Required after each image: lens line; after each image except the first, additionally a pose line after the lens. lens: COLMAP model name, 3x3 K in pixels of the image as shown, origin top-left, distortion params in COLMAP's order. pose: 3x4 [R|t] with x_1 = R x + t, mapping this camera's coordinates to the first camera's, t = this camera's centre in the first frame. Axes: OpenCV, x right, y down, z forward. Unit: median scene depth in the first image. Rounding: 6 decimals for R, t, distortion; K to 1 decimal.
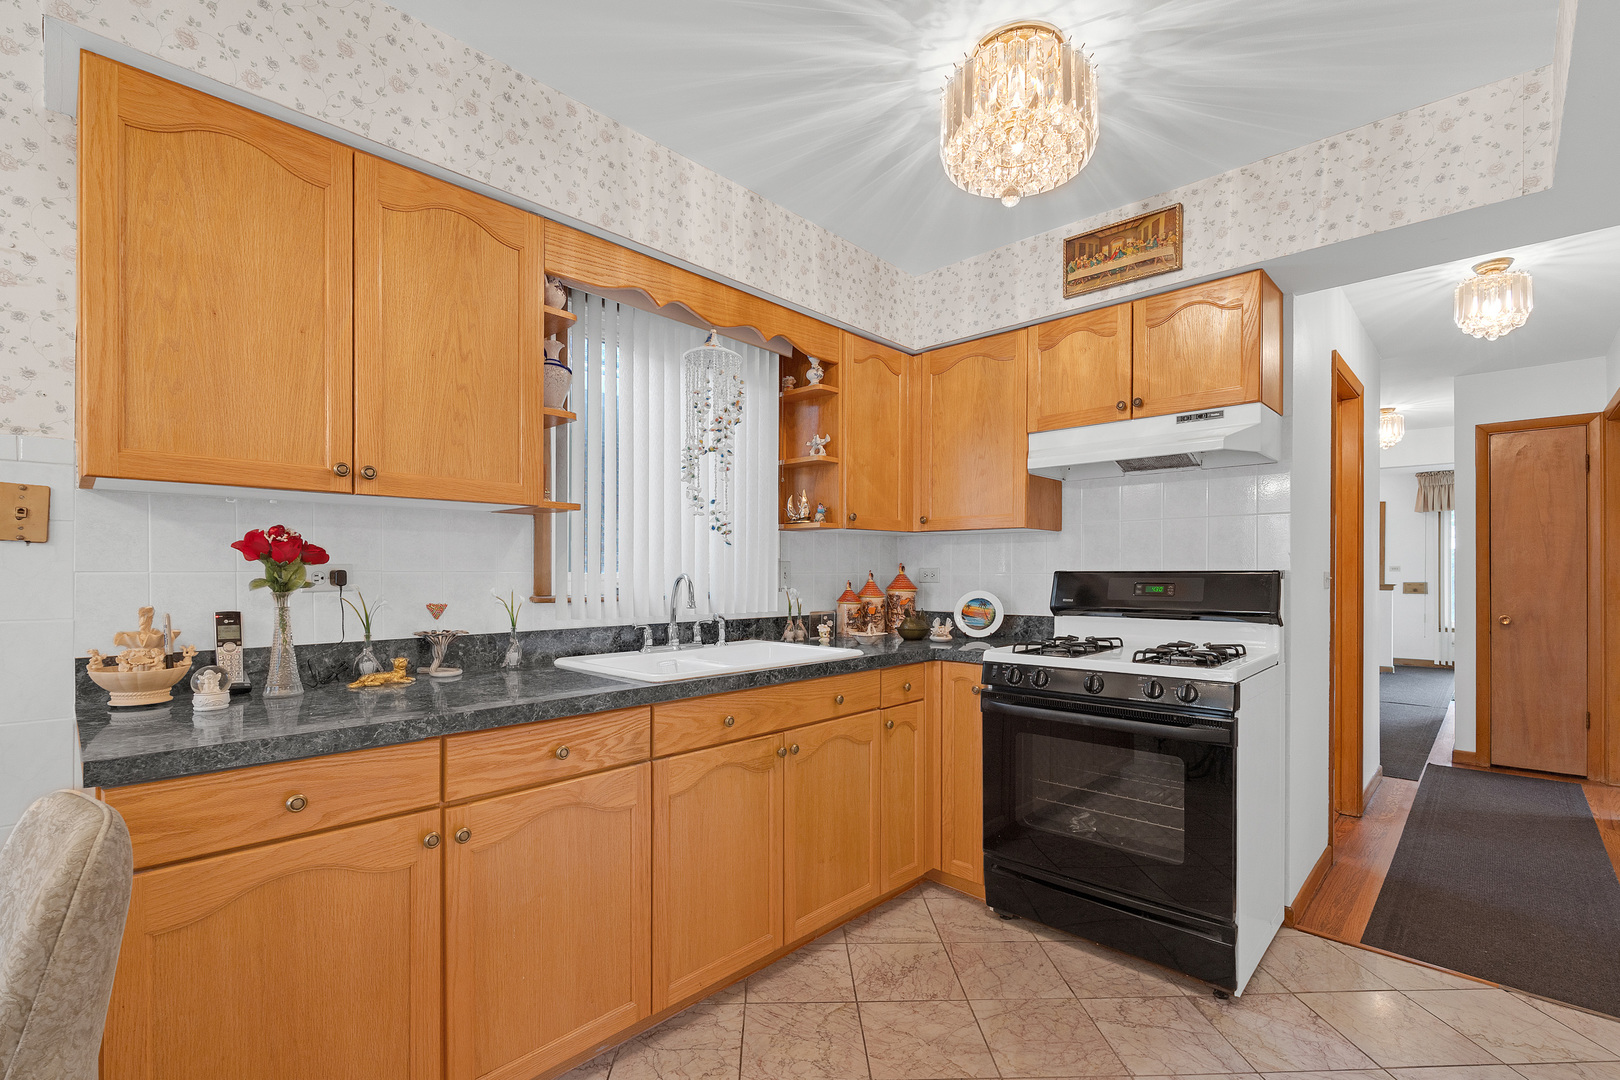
lens RADIAL K [[717.3, 0, 830.2], [0, 717.3, 569.0], [0, 0, 1]] dist [-0.001577, -0.000342]
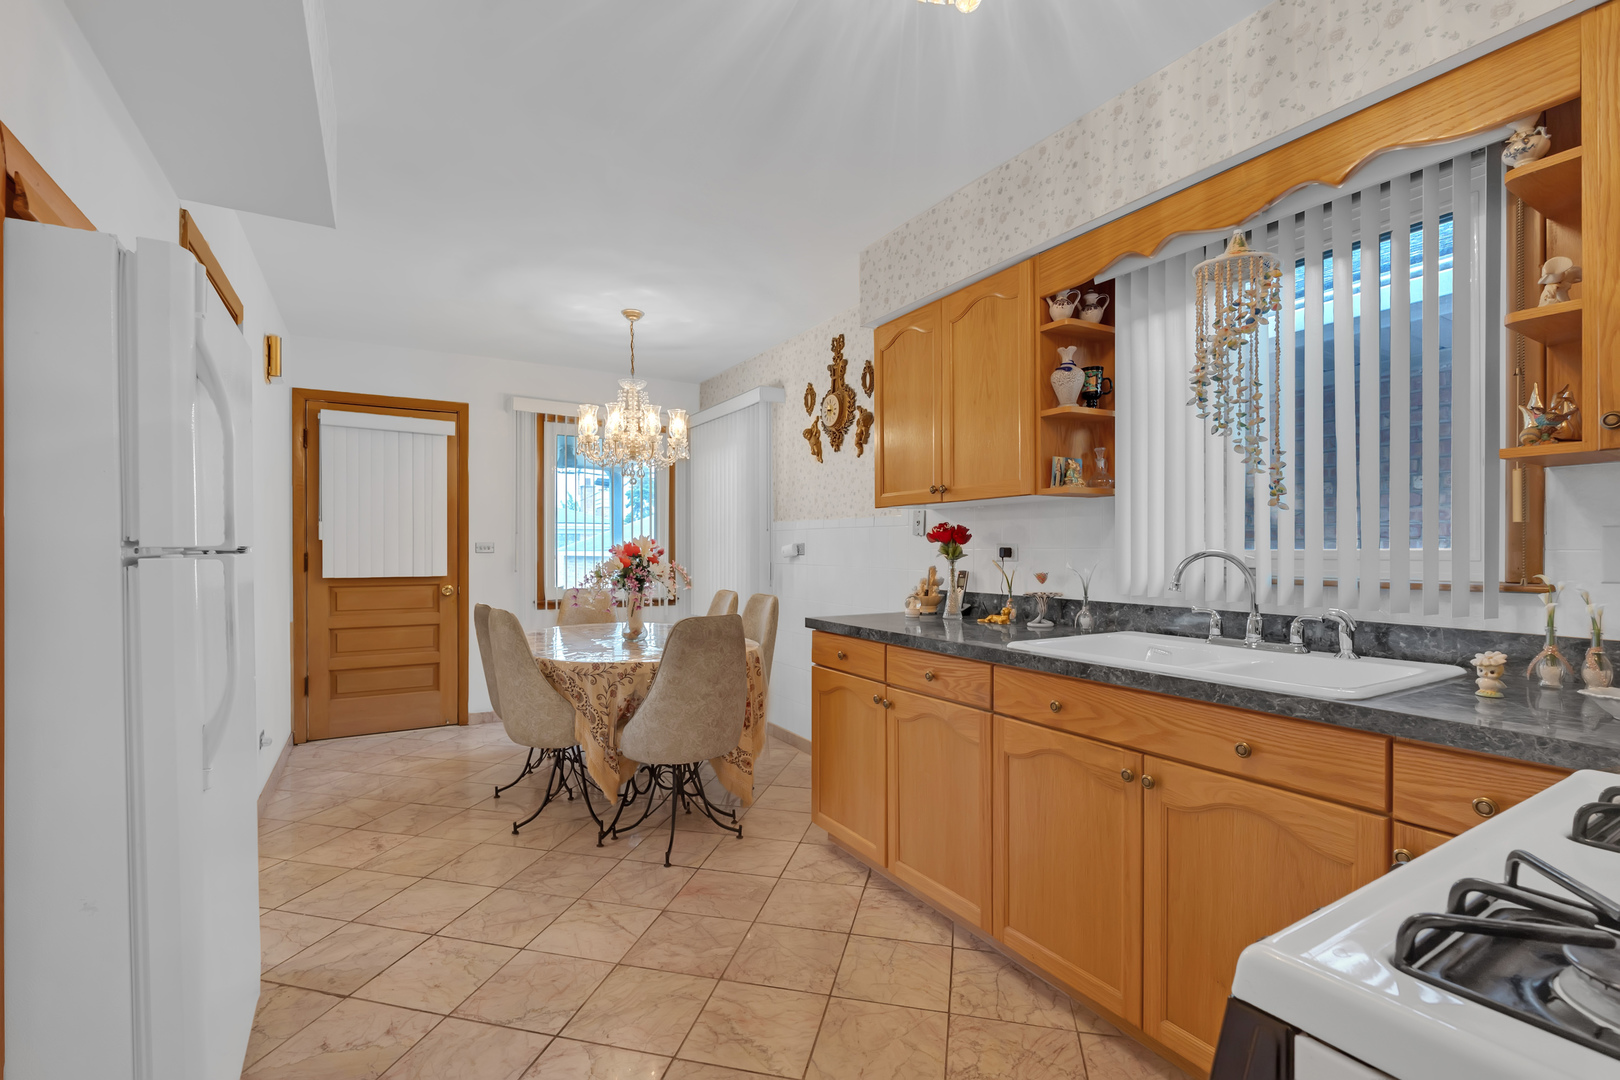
lens RADIAL K [[717.3, 0, 812.3], [0, 717.3, 549.1], [0, 0, 1]] dist [-0.001577, -0.000342]
pose [[-0.276827, -0.001919, -0.960918, 0.795299], [-0.000128, 0.999998, -0.001960, 0.007317], [0.960920, -0.000420, -0.276826, 0.890822]]
